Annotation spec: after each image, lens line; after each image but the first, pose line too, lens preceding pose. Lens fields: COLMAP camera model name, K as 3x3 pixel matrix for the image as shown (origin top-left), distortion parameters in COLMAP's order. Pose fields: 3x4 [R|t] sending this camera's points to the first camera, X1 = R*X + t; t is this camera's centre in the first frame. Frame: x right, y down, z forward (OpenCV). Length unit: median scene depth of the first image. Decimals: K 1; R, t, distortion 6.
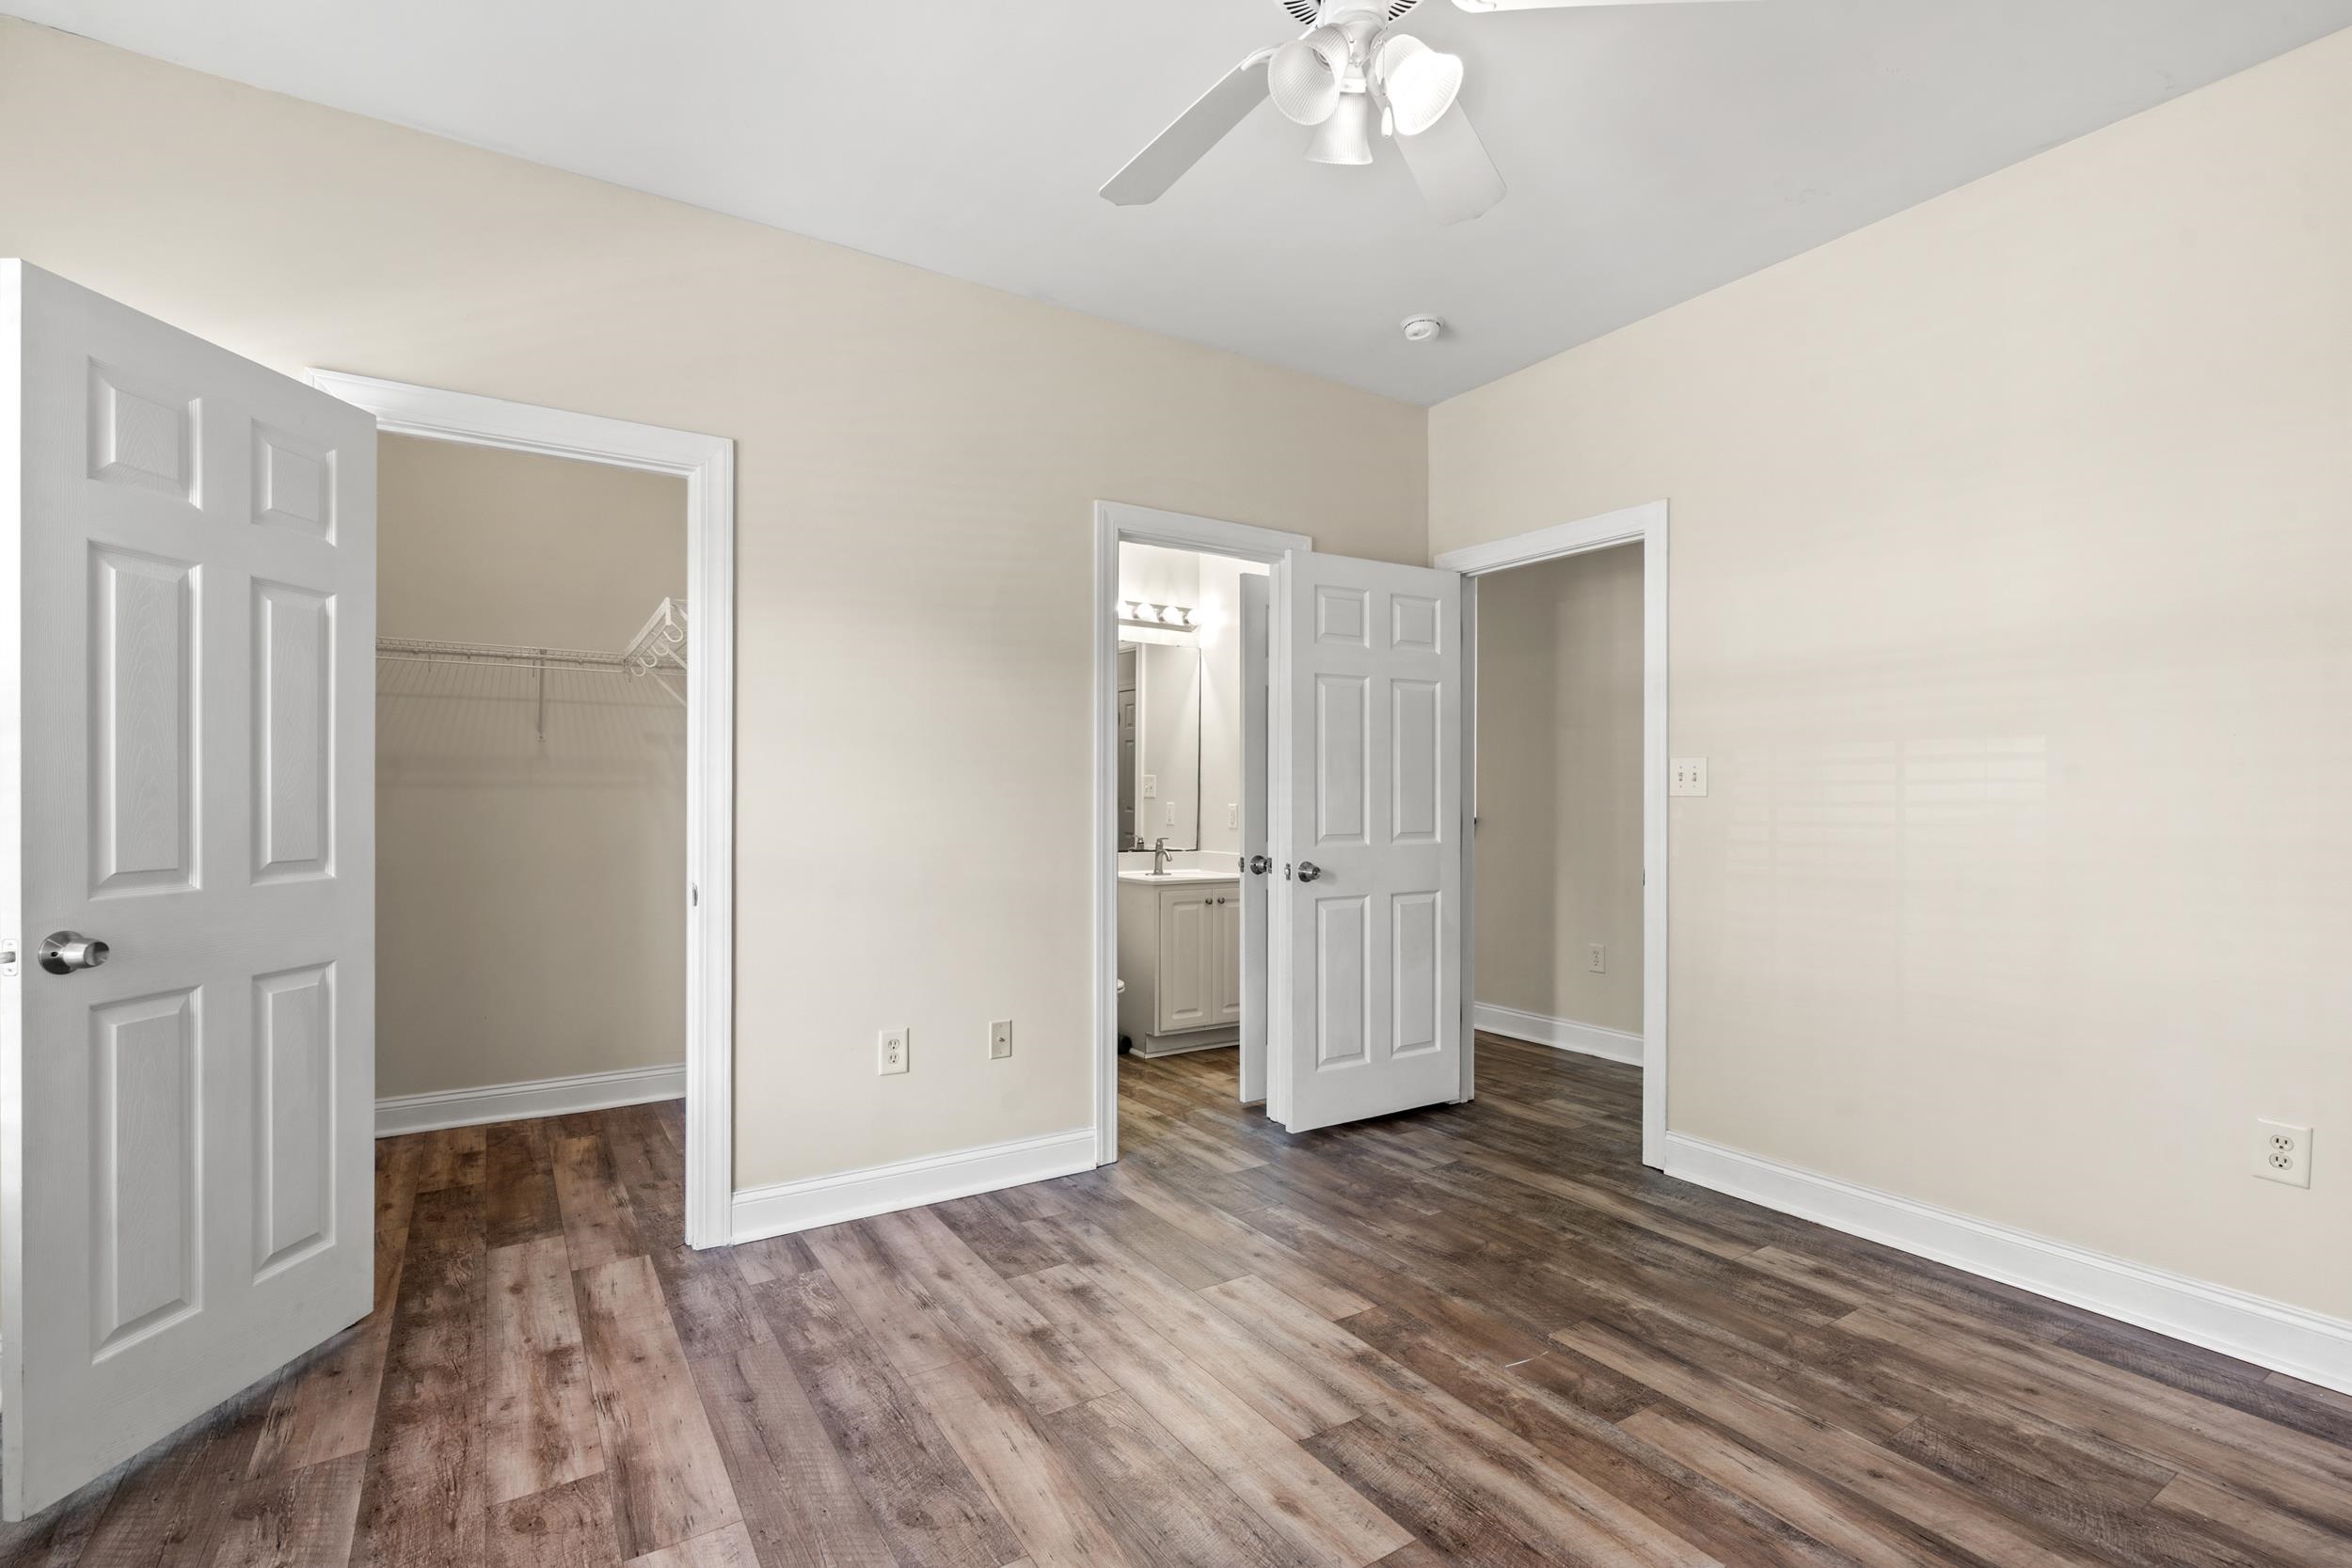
lens RADIAL K [[1078.3, 0, 1166.1], [0, 1078.3, 805.5], [0, 0, 1]] dist [-0.001351, 0.002176]
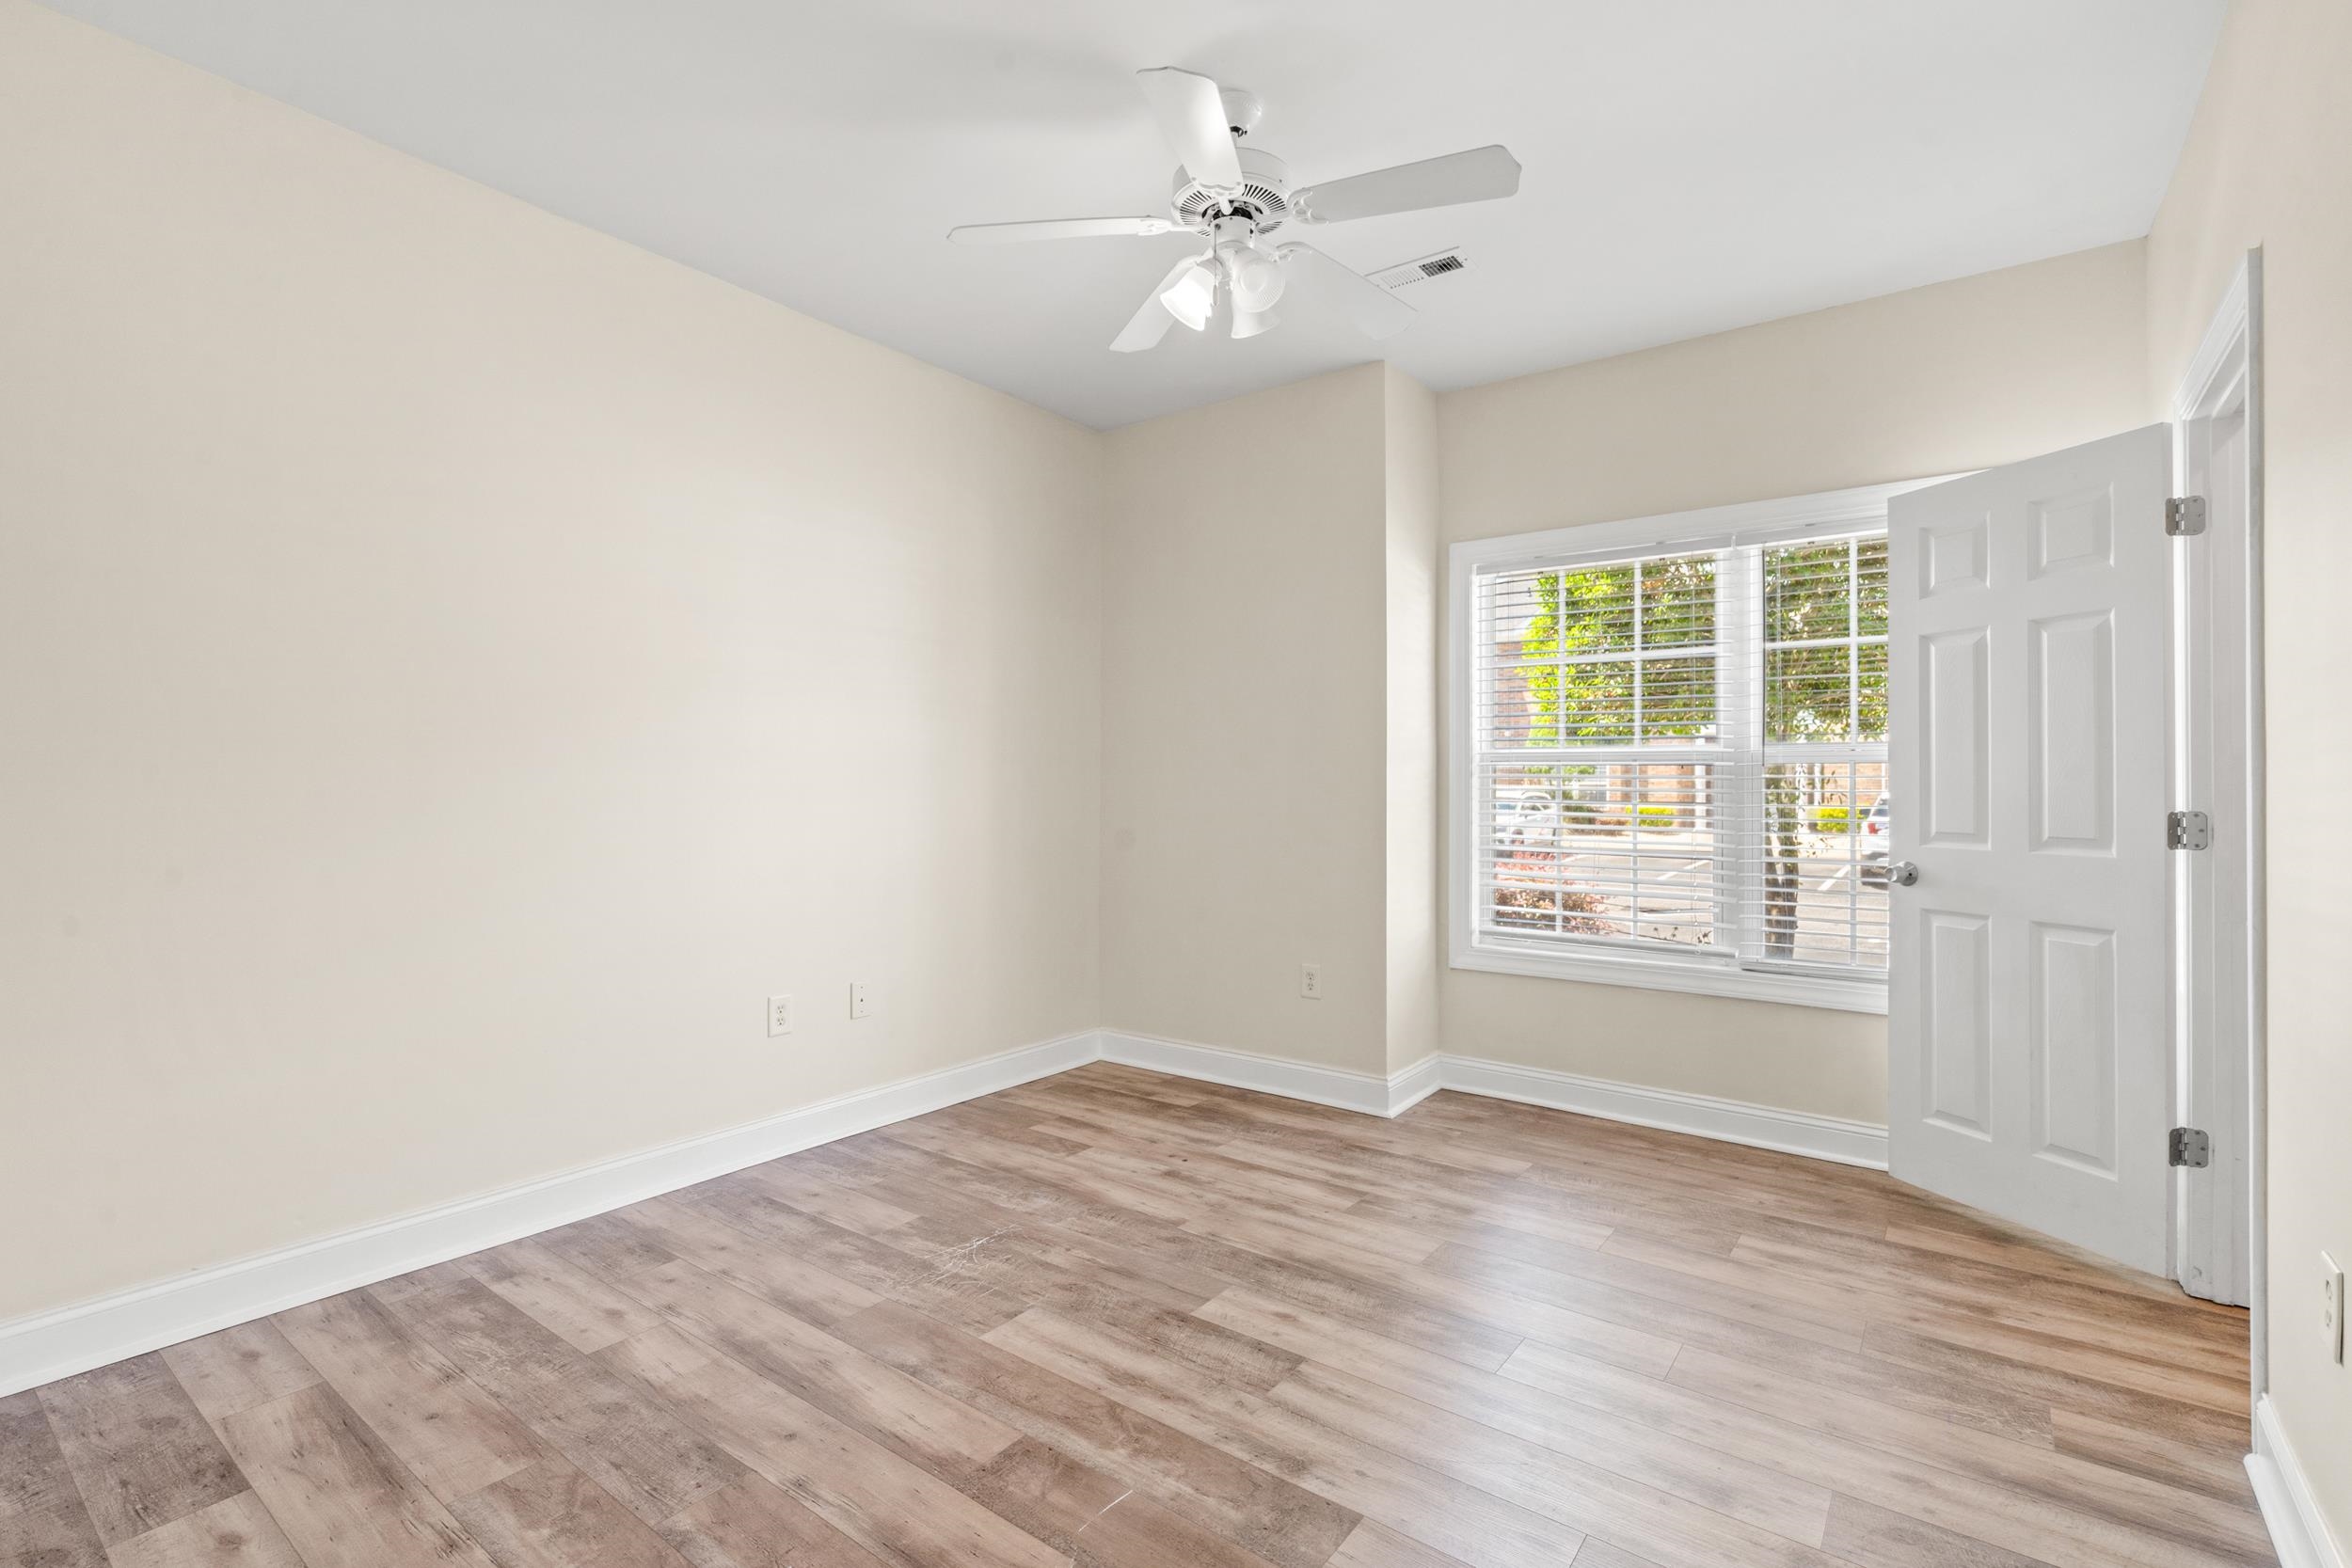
lens RADIAL K [[1078.3, 0, 1182.8], [0, 1078.3, 777.8], [0, 0, 1]] dist [-0.001351, 0.002176]
pose [[-0.934237, -0.005801, -0.356605, 0.622042], [-0.004730, 0.999981, -0.003875, -0.008682], [0.356621, -0.001934, -0.934247, 1.927102]]
